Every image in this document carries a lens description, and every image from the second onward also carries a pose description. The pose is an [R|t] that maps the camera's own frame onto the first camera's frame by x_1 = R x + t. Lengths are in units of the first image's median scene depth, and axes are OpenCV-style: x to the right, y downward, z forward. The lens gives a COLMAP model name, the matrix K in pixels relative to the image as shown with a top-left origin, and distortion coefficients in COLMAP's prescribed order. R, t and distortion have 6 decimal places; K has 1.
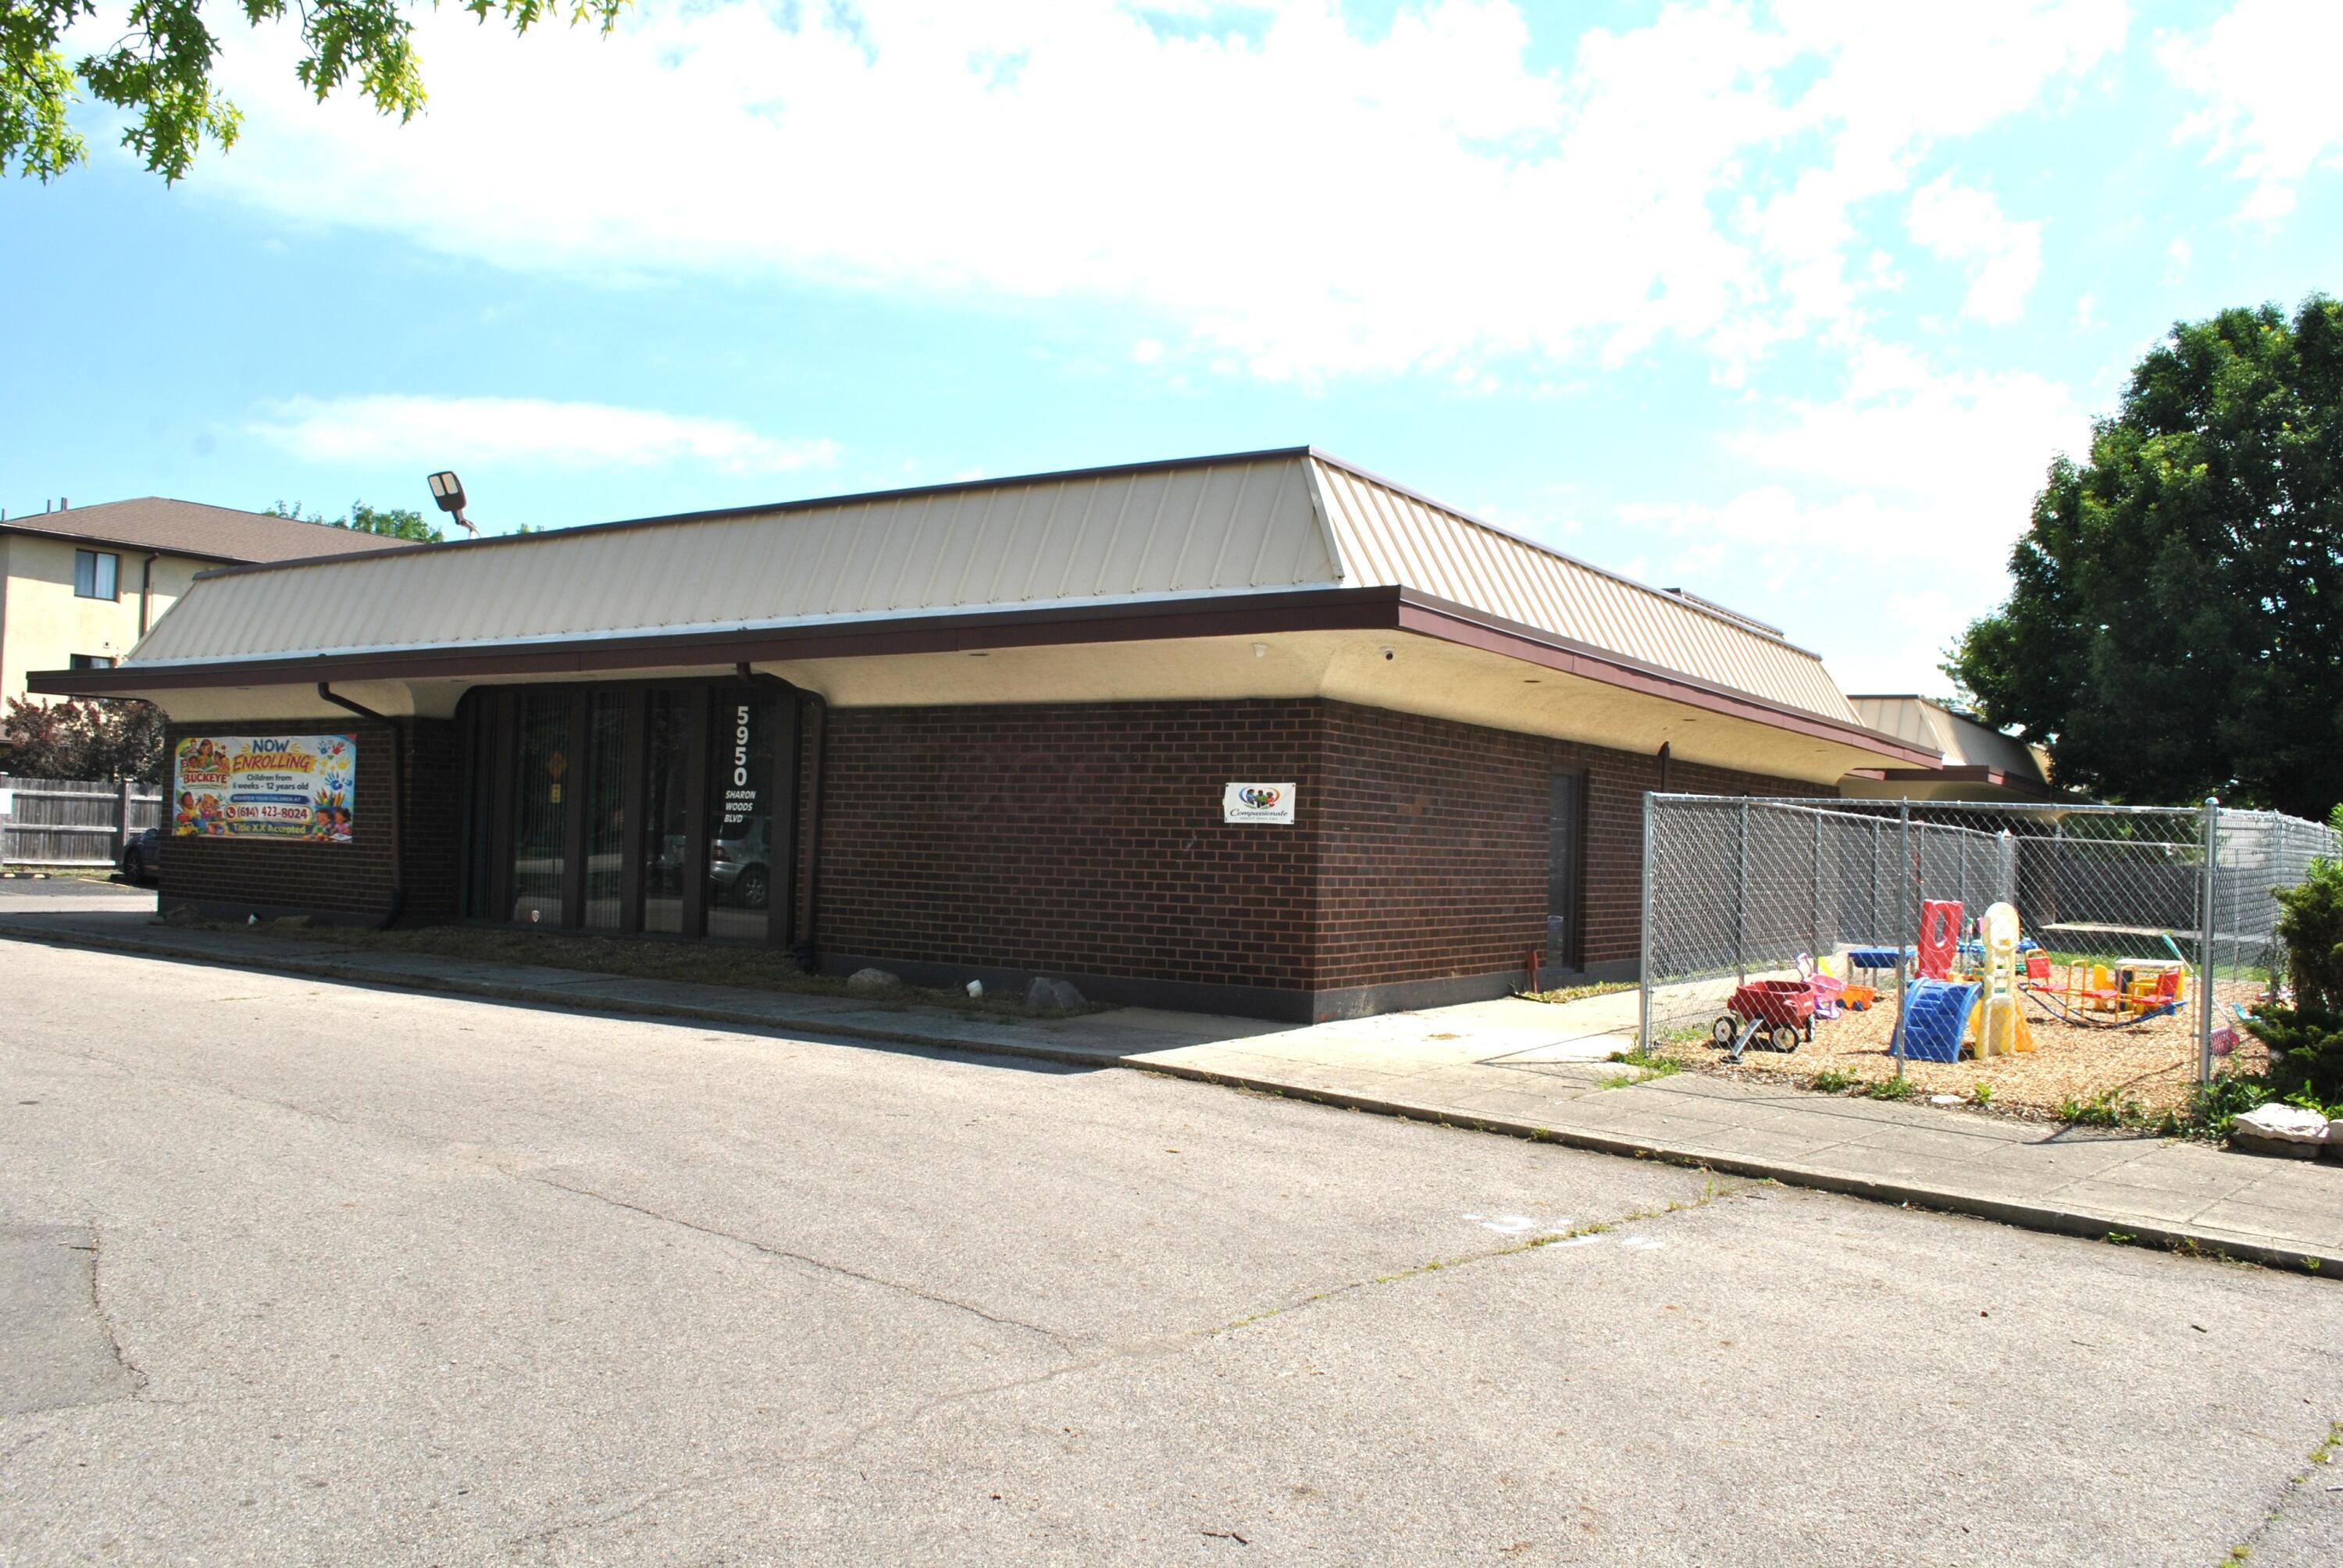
lens RADIAL K [[1880.3, 0, 1181.9], [0, 1880.3, 786.5], [0, 0, 1]] dist [-0.062851, -0.003892]
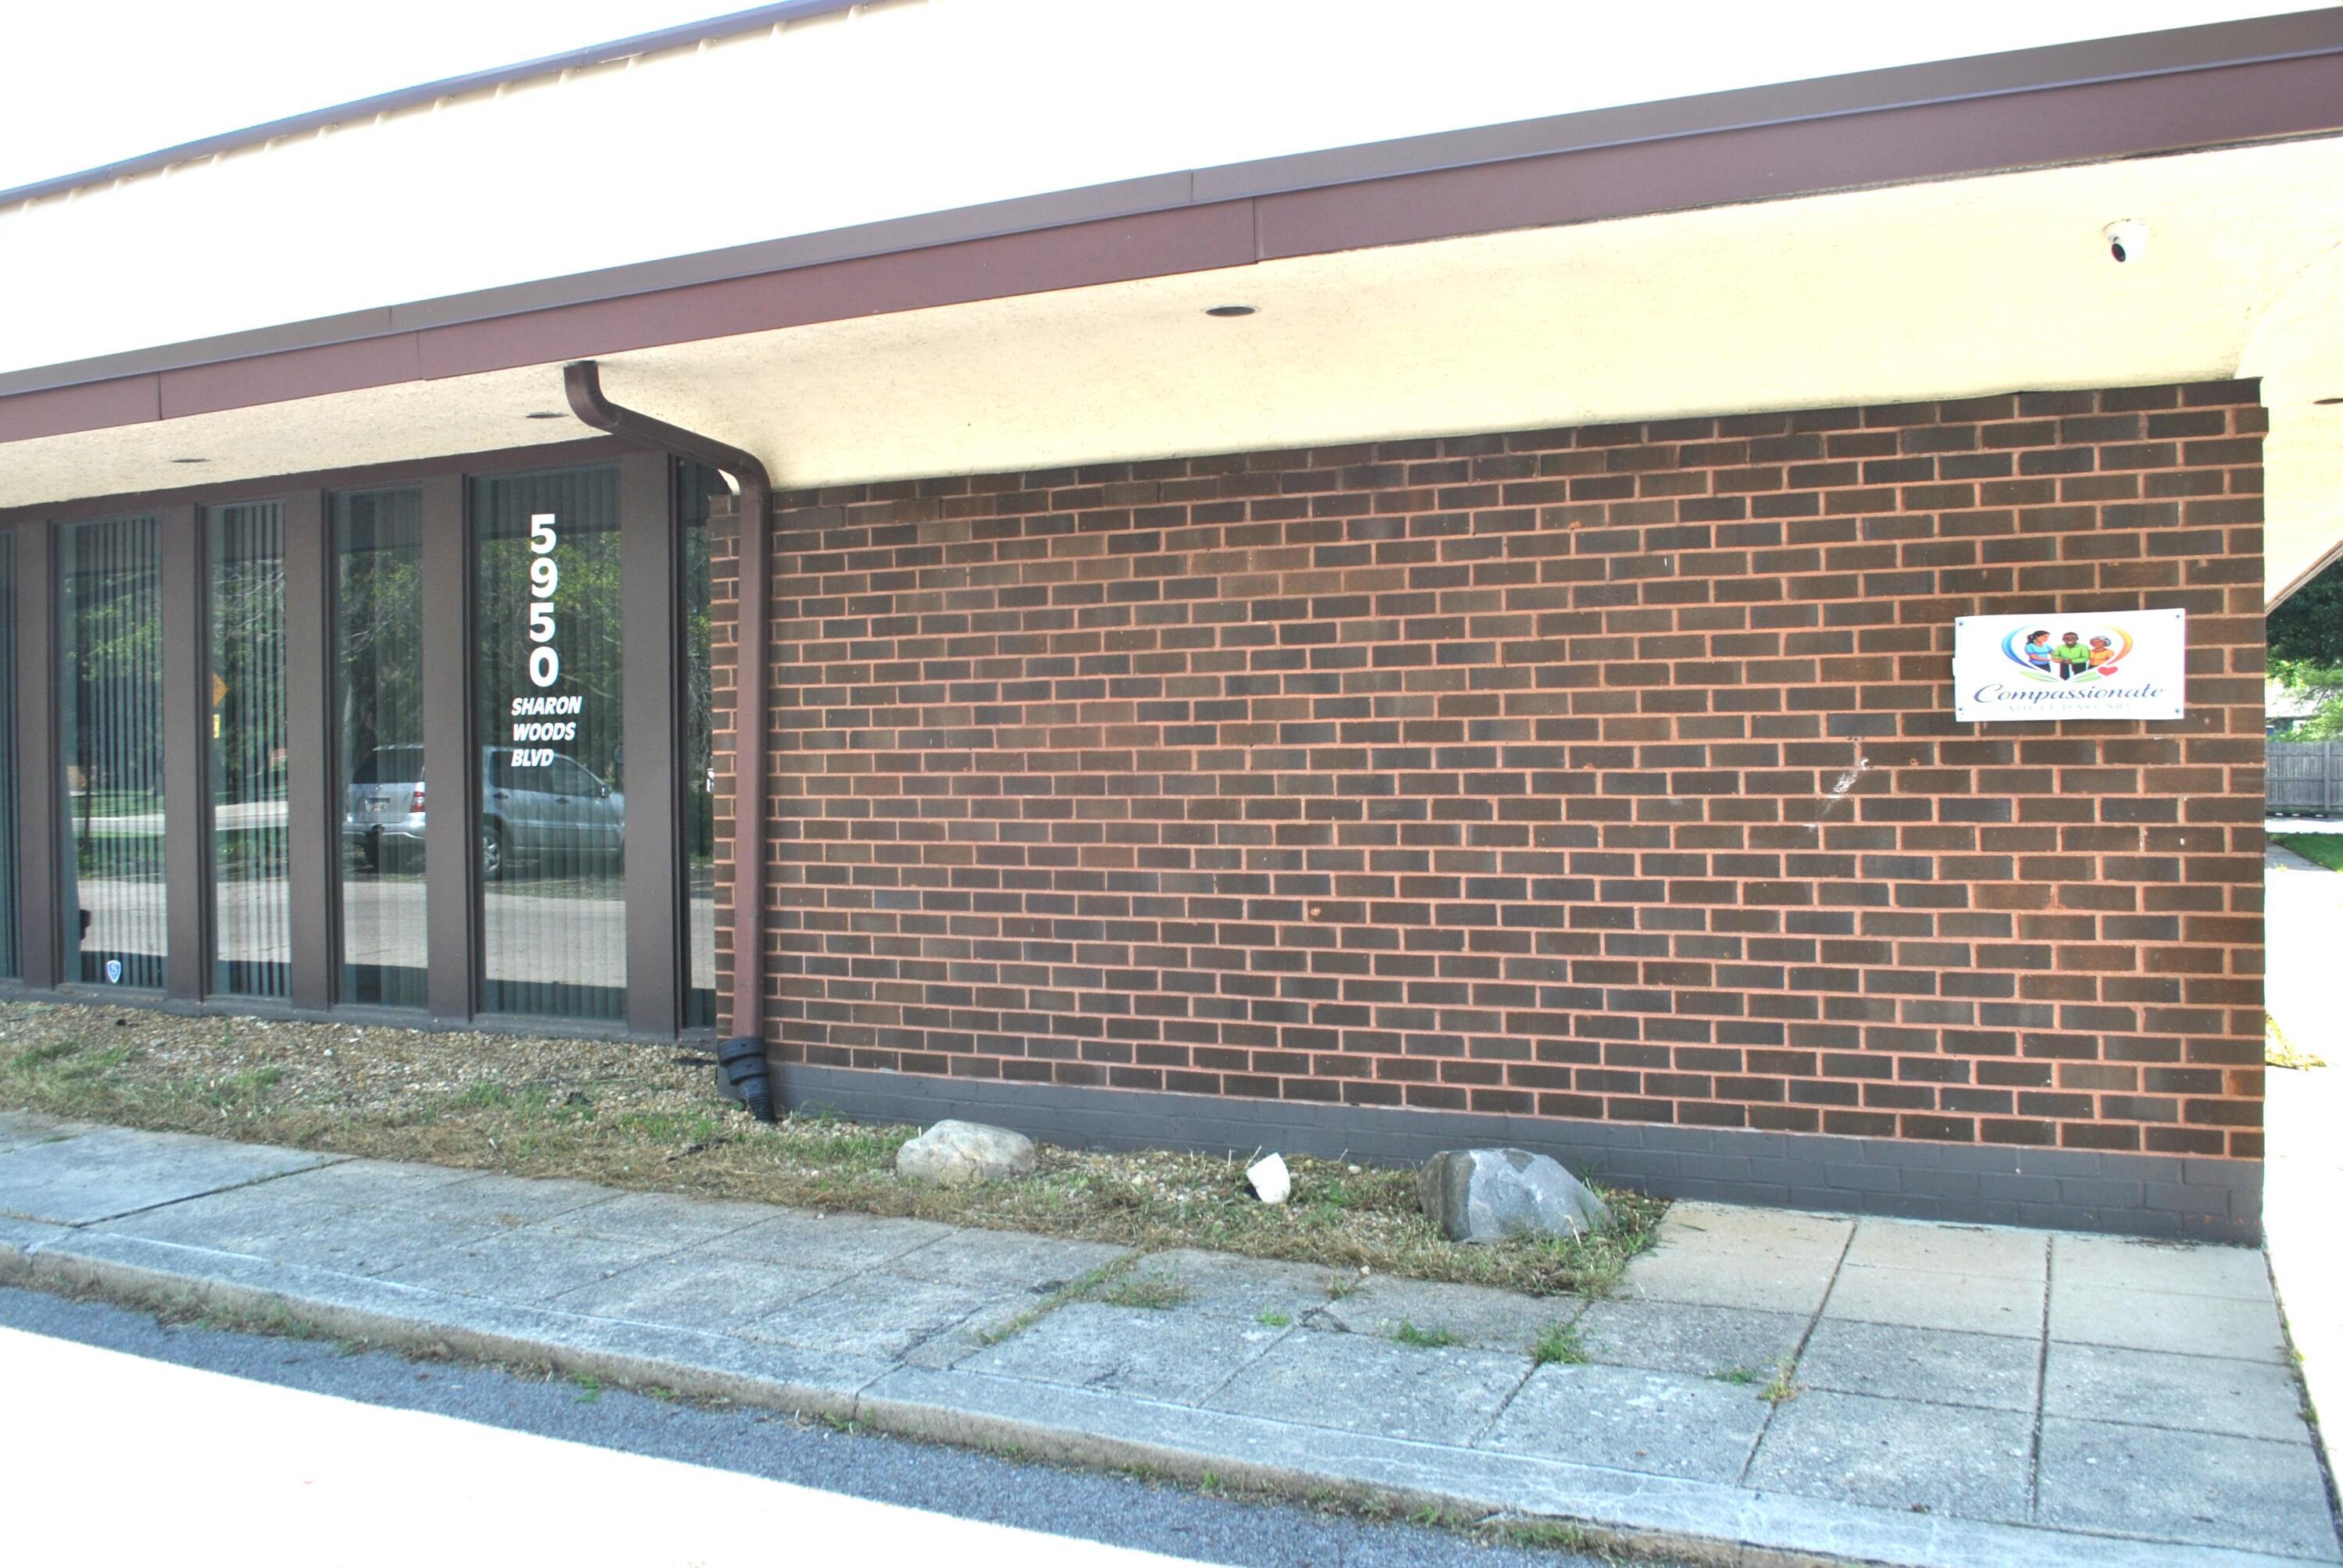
lens RADIAL K [[1880.3, 0, 1152.3], [0, 1880.3, 791.5], [0, 0, 1]] dist [-0.062851, -0.003892]
pose [[0.988592, -0.040744, 0.145002, -0.174350], [0.033597, 0.998113, 0.051405, 0.007640], [-0.146823, -0.045947, 0.988095, 0.585316]]
